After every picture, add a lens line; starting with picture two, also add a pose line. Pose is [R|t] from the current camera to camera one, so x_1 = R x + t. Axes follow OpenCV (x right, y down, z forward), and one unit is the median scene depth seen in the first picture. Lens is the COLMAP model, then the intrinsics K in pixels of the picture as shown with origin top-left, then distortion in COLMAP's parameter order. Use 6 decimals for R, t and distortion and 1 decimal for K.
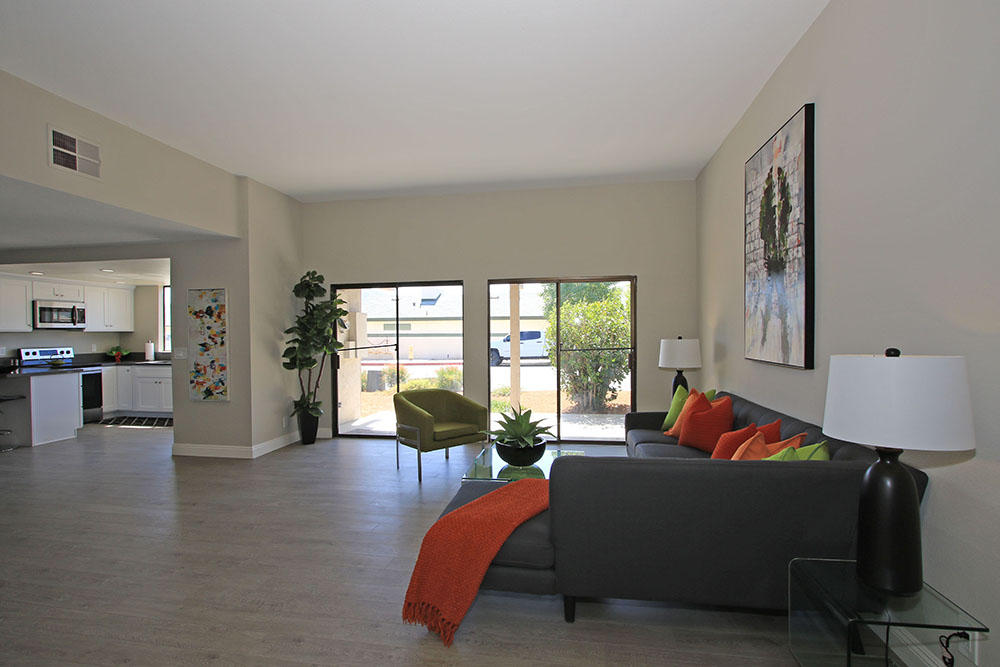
lens RADIAL K [[489.8, 0, 494.5], [0, 489.8, 341.5], [0, 0, 1]] dist [-0.023773, 0.006963]
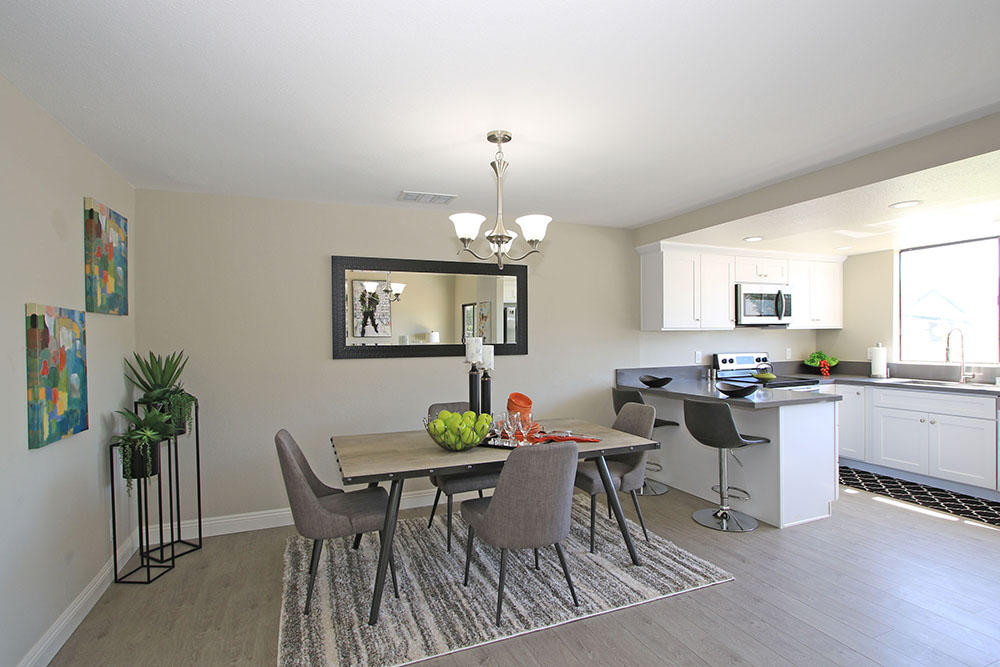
lens RADIAL K [[489.8, 0, 494.5], [0, 489.8, 341.5], [0, 0, 1]] dist [-0.023773, 0.006963]
pose [[0.525454, 0.005700, -0.850803, -0.640579], [-0.005603, 0.999979, 0.003239, -0.004696], [0.850803, 0.003066, 0.525475, 0.400827]]
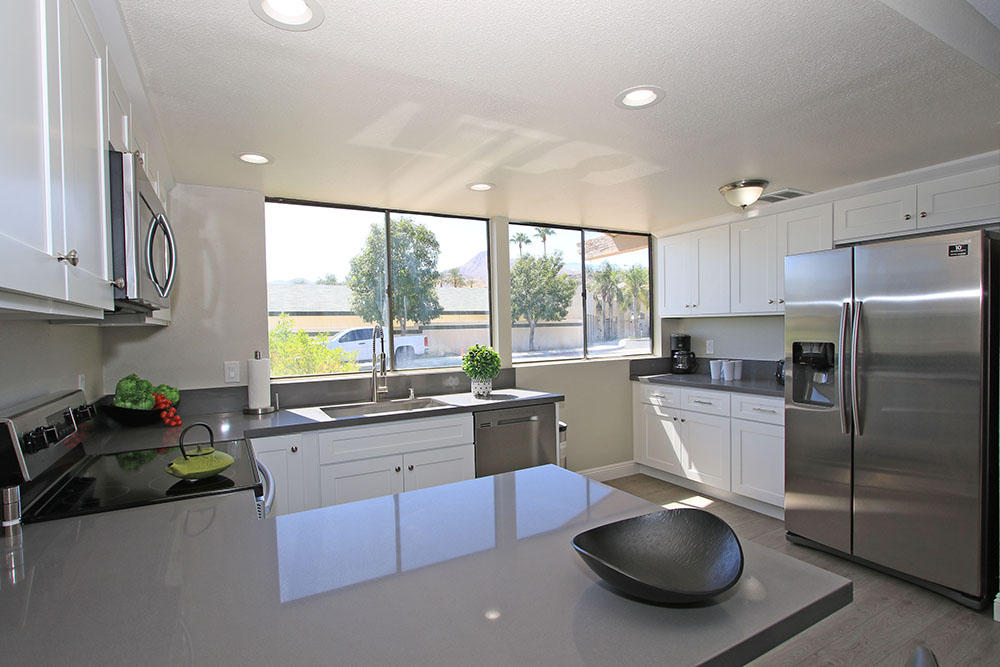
lens RADIAL K [[489.8, 0, 494.5], [0, 489.8, 341.5], [0, 0, 1]] dist [-0.023773, 0.006963]
pose [[0.780302, -0.030226, 0.624672, -1.113916], [0.029468, 0.999499, 0.011553, -0.011174], [-0.624708, 0.009393, 0.780802, 0.887293]]
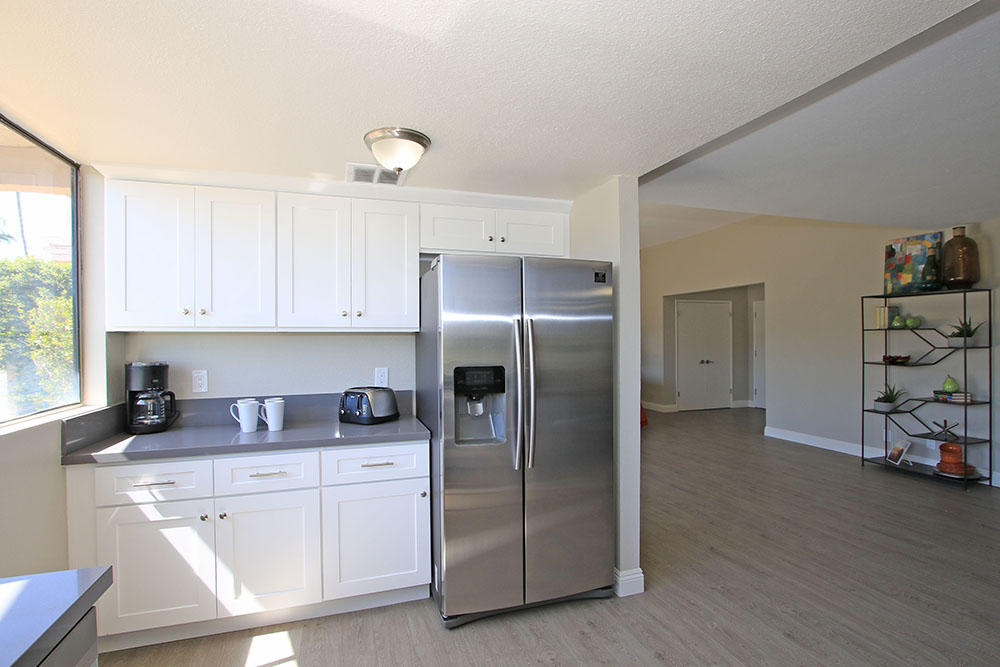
lens RADIAL K [[484.0, 0, 495.1], [0, 484.0, 339.8], [0, 0, 1]] dist [-0.026352, 0.008027]
pose [[-0.469085, 0.007175, 0.883124, -0.923905], [0.027042, 0.999615, 0.006243, -0.018473], [-0.882739, 0.026810, -0.469098, 1.224349]]
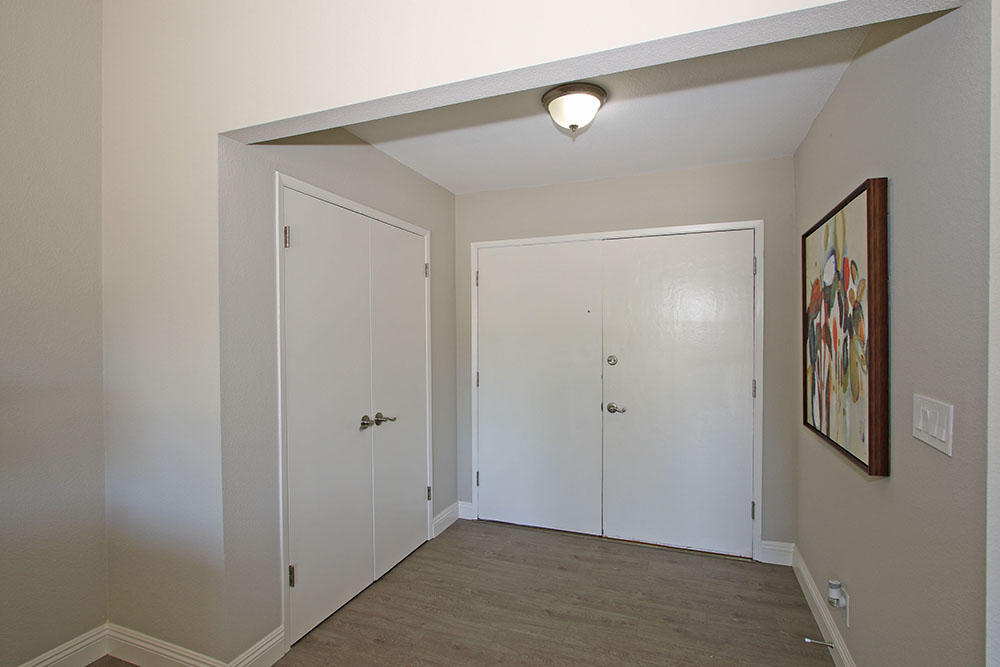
lens RADIAL K [[489.8, 0, 494.5], [0, 489.8, 341.5], [0, 0, 1]] dist [-0.023773, 0.006963]
pose [[-0.978537, 0.007389, 0.205939, -0.106926], [0.014406, 0.999365, 0.032593, -0.007816], [-0.205567, 0.034860, -0.978022, 0.355390]]
